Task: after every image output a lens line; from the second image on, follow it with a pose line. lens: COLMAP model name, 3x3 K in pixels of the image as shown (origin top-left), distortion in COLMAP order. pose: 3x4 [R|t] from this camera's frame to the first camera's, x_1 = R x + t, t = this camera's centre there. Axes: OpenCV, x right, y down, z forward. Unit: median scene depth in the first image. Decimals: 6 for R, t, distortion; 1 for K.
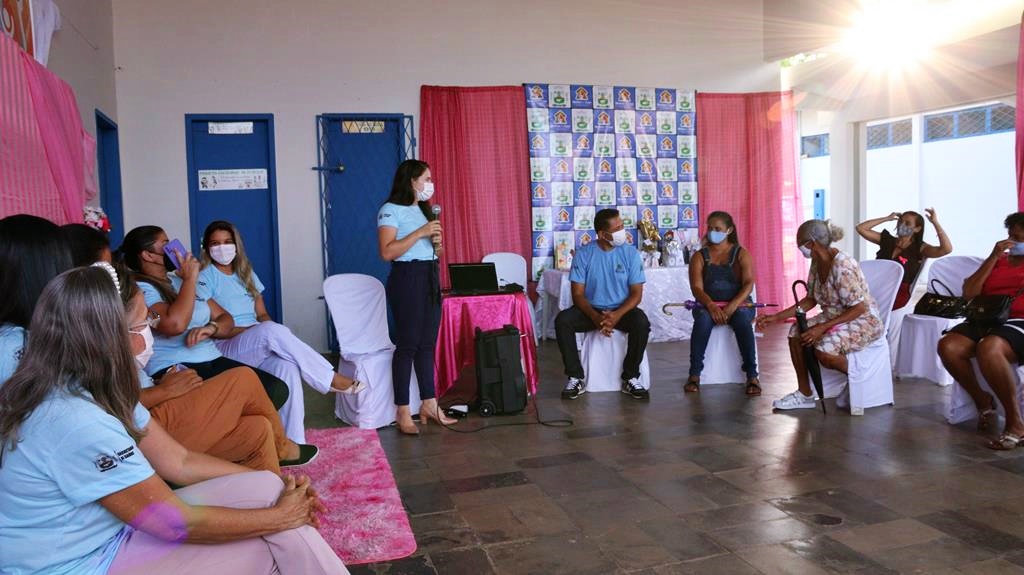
lens RADIAL K [[791.7, 0, 512.0], [0, 791.7, 287.5], [0, 0, 1]] dist [-0.131070, 0.097314]
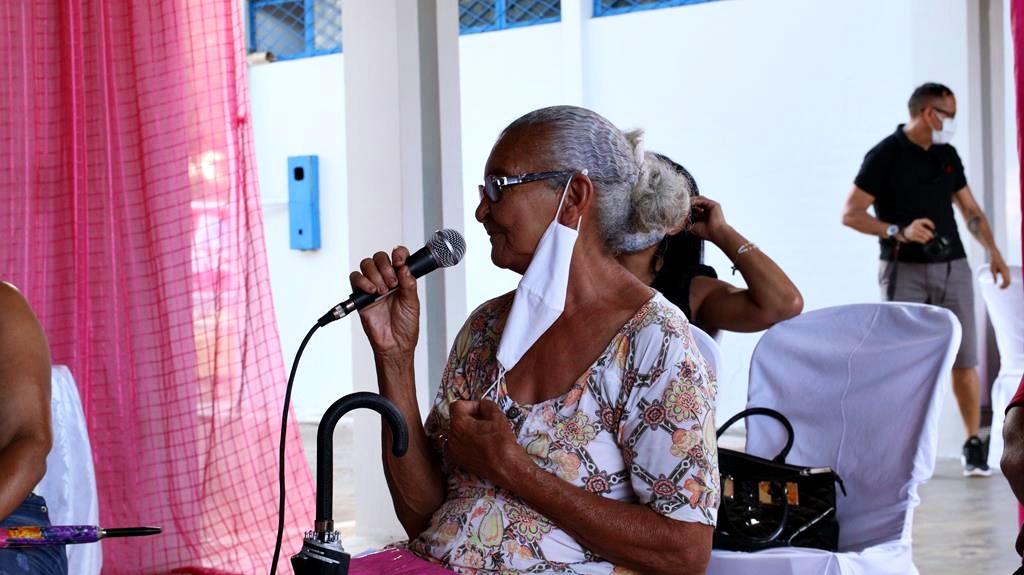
lens RADIAL K [[2150.4, 0, 510.7], [0, 2150.4, 302.8], [0, 0, 1]] dist [0.140223, 0.481795]
pose [[0.889783, -0.004894, 0.456358, 0.097831], [0.038932, 0.997112, -0.065214, 0.001493], [-0.454721, 0.075793, 0.887403, 0.266017]]
